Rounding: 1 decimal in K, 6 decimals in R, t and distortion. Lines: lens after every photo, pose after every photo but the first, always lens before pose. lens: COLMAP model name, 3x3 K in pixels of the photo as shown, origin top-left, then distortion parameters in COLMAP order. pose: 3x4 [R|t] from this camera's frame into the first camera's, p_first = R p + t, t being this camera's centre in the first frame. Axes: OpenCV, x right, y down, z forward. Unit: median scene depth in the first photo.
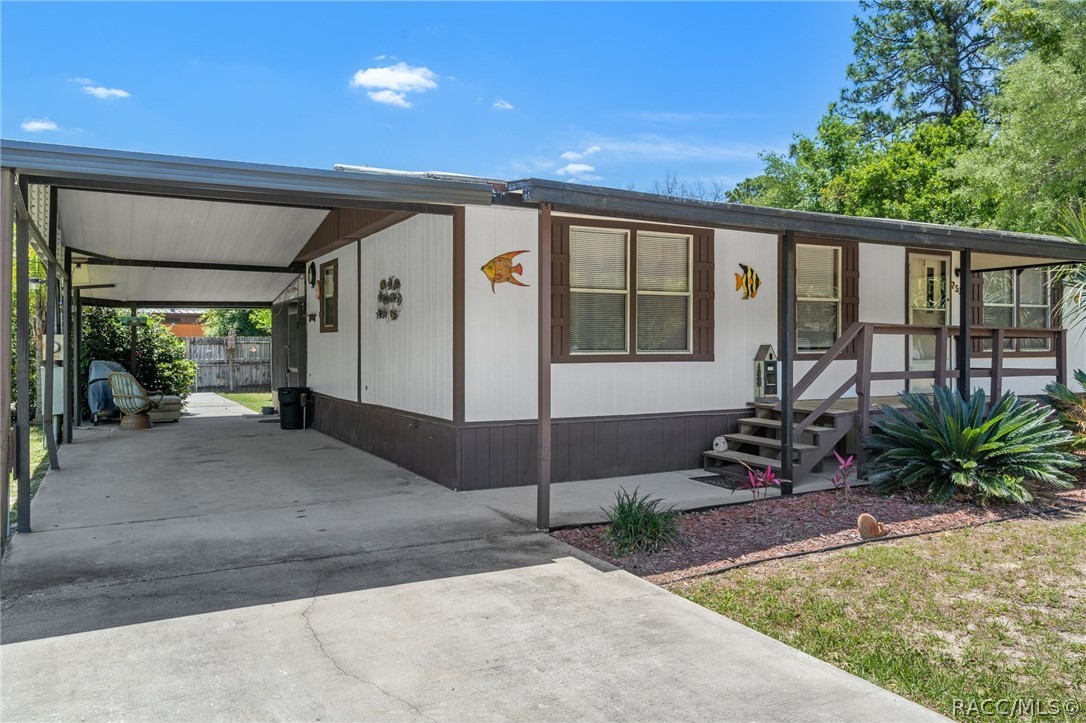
lens RADIAL K [[779.3, 0, 544.1], [0, 779.3, 348.5], [0, 0, 1]] dist [0.000048, -0.000410]
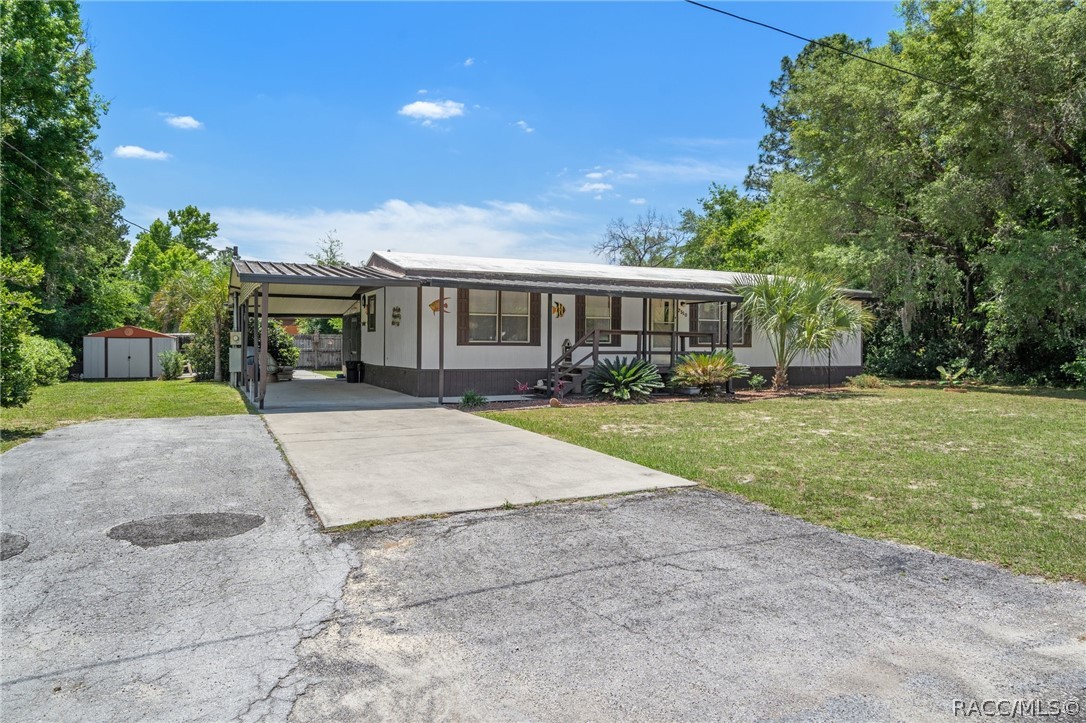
lens RADIAL K [[676.2, 0, 543.0], [0, 676.2, 361.5], [0, 0, 1]] dist [-0.003693, 0.000061]
pose [[0.998905, 0.009448, -0.045829, 0.215704], [-0.008508, 0.999750, 0.020655, 0.013910], [0.046013, -0.020243, 0.998736, -0.627891]]
